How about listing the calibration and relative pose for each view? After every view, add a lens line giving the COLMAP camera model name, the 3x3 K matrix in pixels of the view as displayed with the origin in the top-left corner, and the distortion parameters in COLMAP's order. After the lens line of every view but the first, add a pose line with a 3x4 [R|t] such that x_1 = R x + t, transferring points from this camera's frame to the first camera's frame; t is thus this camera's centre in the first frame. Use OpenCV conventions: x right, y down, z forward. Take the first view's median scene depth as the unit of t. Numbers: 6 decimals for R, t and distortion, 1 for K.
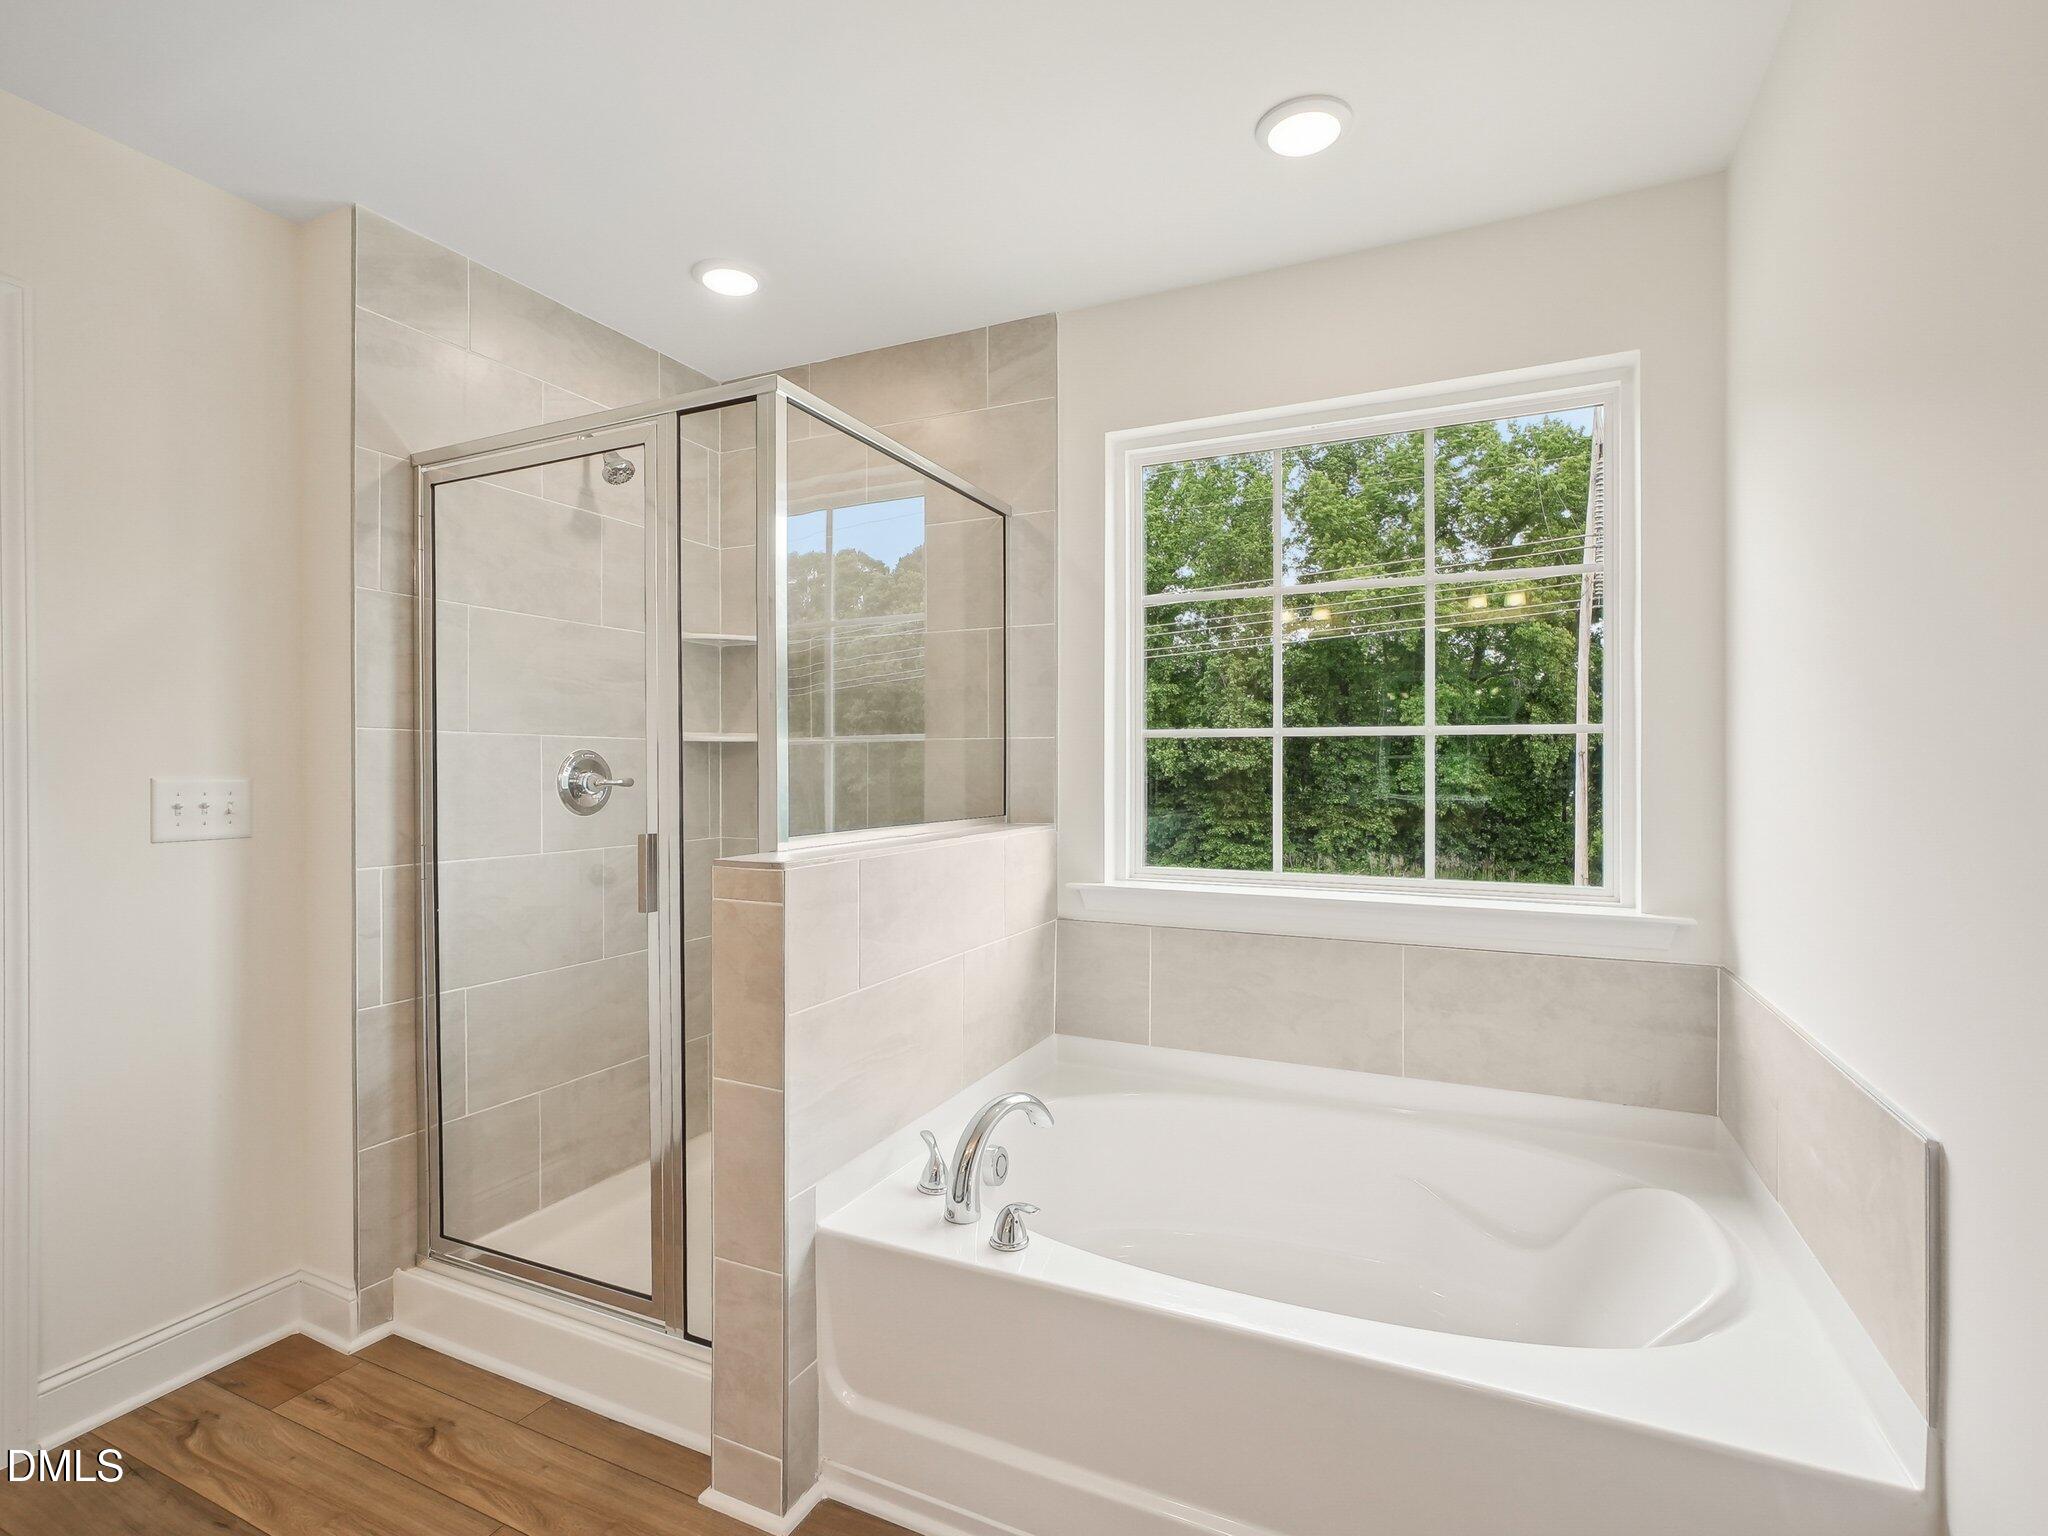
lens RADIAL K [[987.7, 0, 1020.8], [0, 987.7, 767.9], [0, 0, 1]] dist [0.000652, -0.000475]
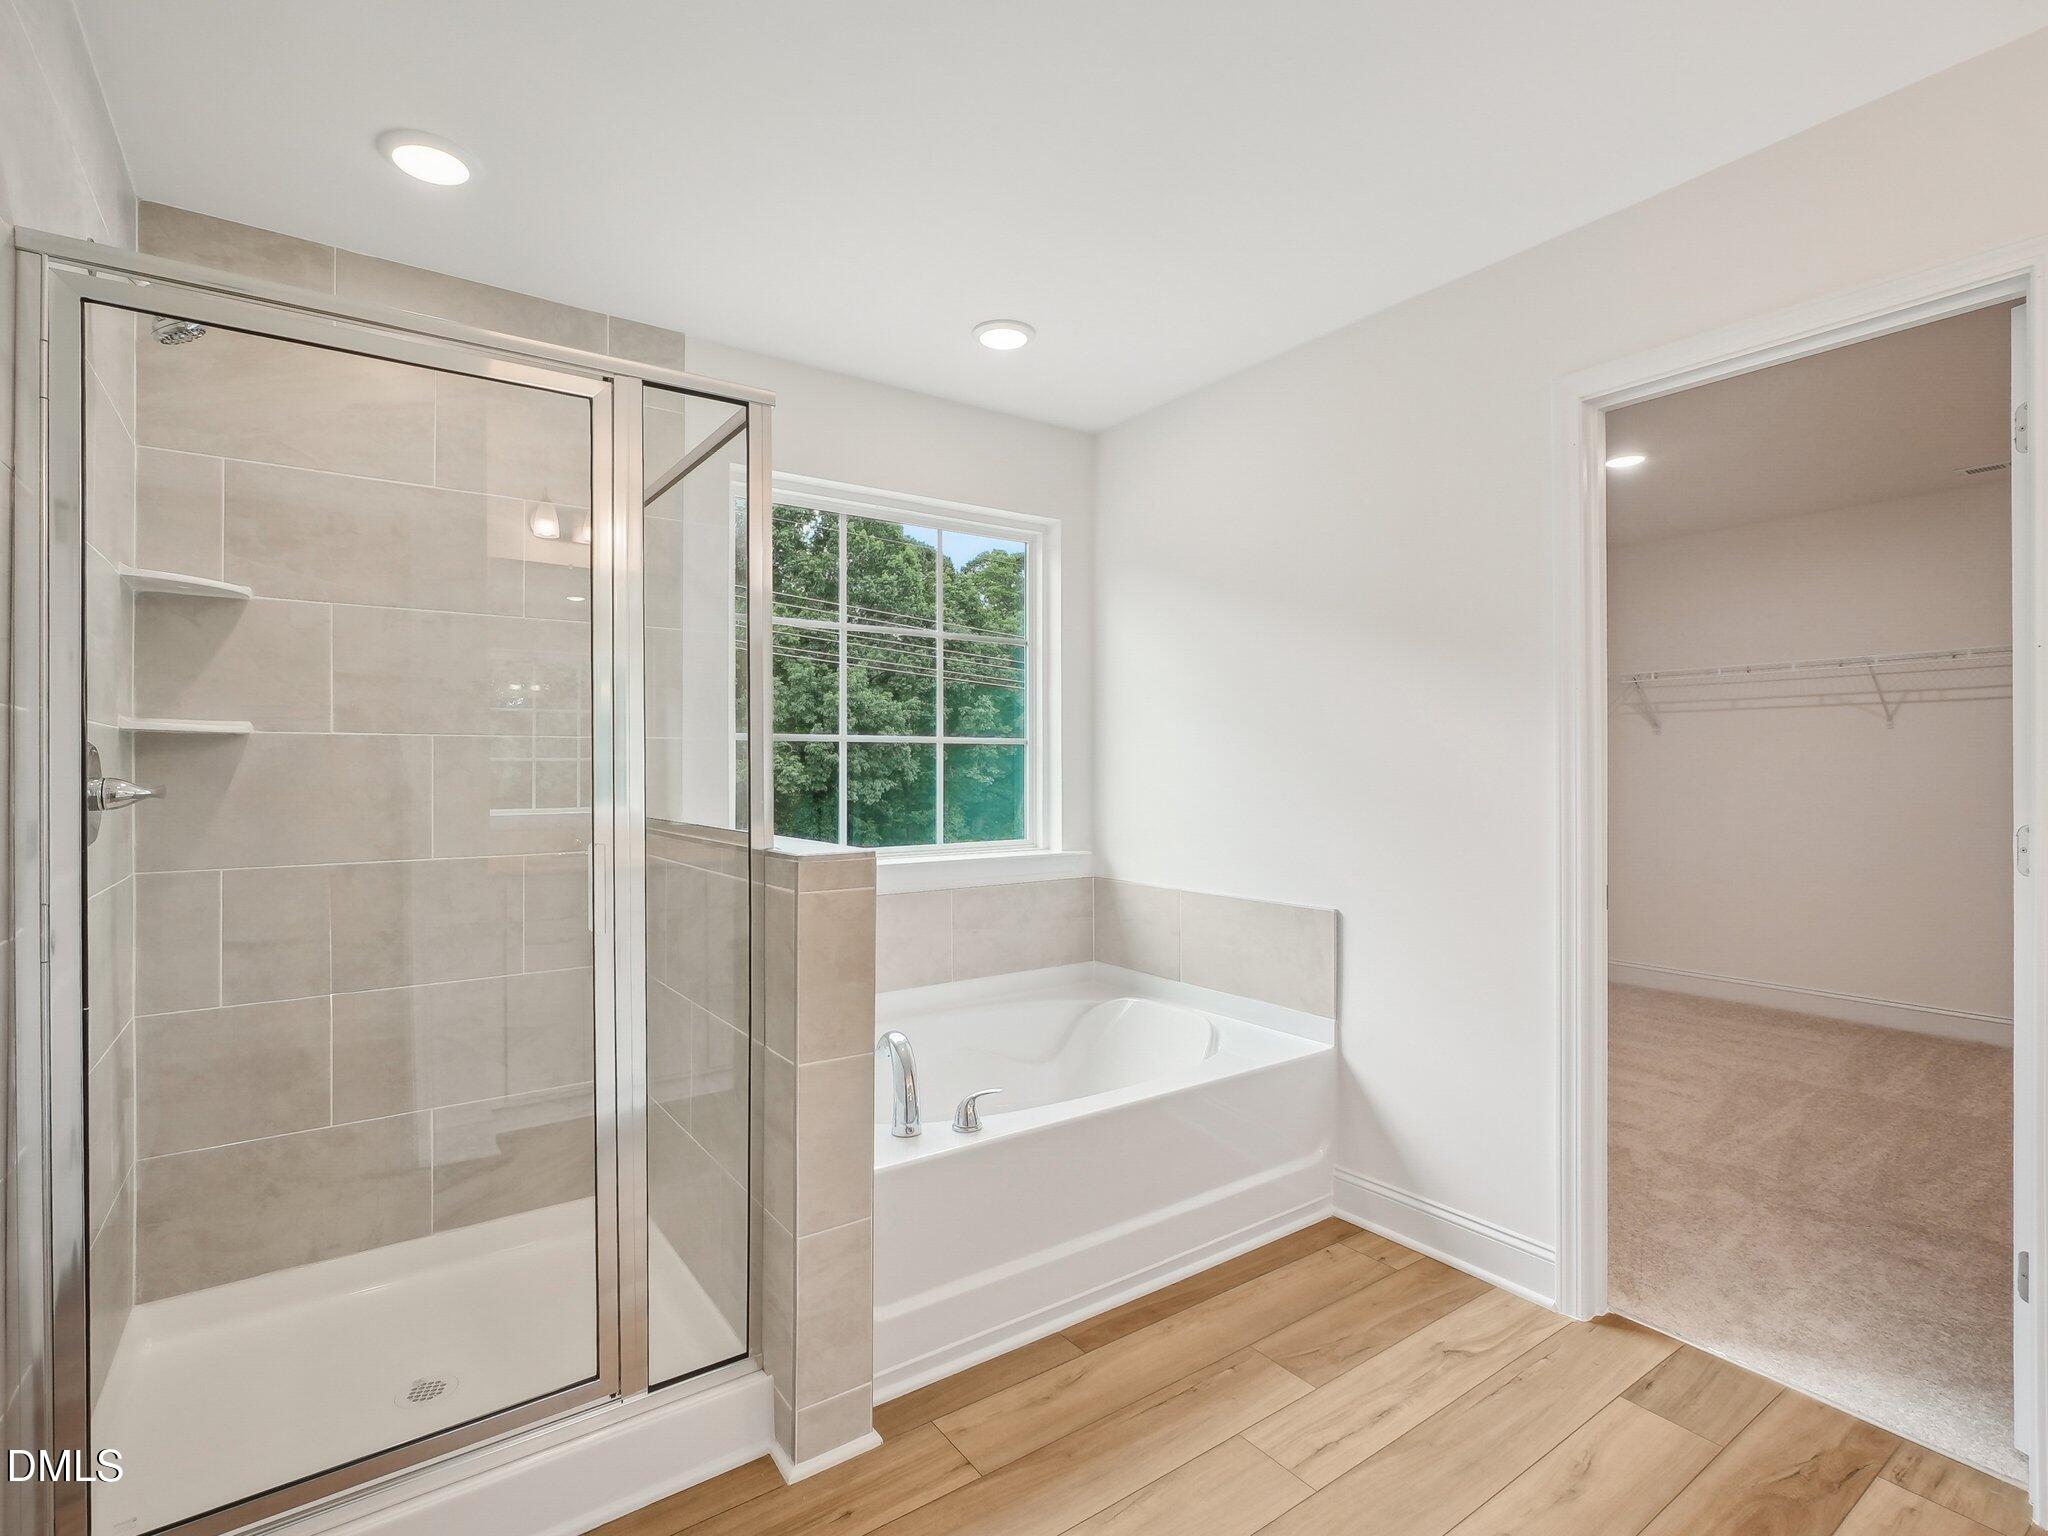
lens RADIAL K [[987.7, 0, 1020.2], [0, 987.7, 746.0], [0, 0, 1]] dist [0.000652, -0.000475]
pose [[0.500966, 0.012164, 0.865382, -0.886007], [0.004558, 0.999850, -0.016692, -0.004309], [-0.865455, 0.012306, 0.500835, 0.216761]]
